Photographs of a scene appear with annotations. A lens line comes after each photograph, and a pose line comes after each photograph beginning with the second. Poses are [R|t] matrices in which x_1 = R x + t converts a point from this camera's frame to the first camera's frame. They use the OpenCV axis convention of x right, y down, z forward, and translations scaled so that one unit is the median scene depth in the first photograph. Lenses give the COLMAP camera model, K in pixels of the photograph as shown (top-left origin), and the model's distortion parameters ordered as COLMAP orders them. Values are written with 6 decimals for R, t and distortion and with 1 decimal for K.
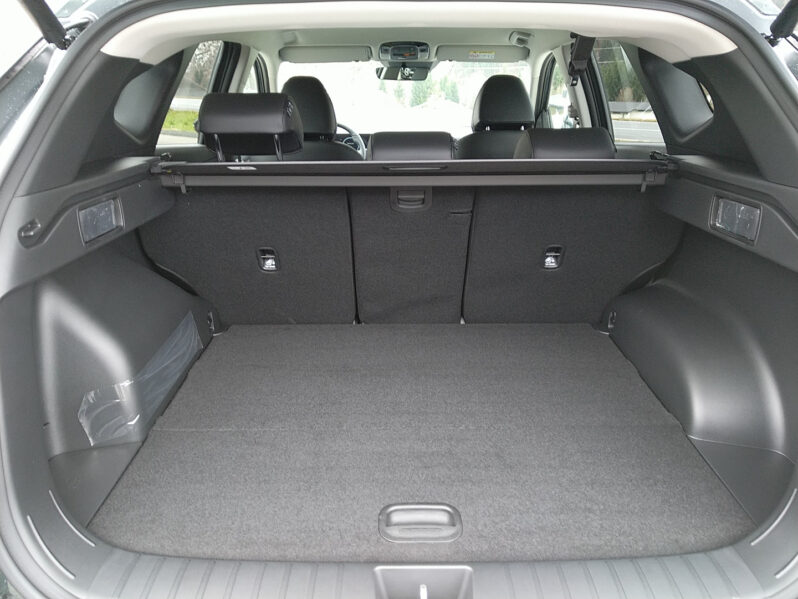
lens RADIAL K [[641.2, 0, 397.4], [0, 641.2, 303.0], [0, 0, 1]] dist [0.013728, 0.003326]
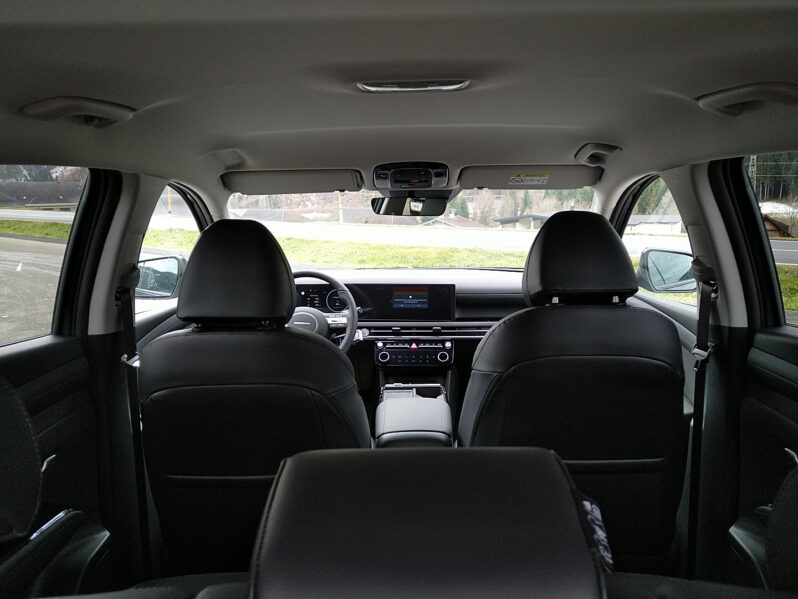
lens RADIAL K [[641.2, 0, 383.4], [0, 641.2, 301.3], [0, 0, 1]] dist [0.013728, 0.003326]
pose [[0.999029, -0.006107, -0.043634, 0.009695], [-0.001786, 0.983918, -0.178611, -0.142619], [0.044023, 0.178515, 0.982952, 0.362010]]
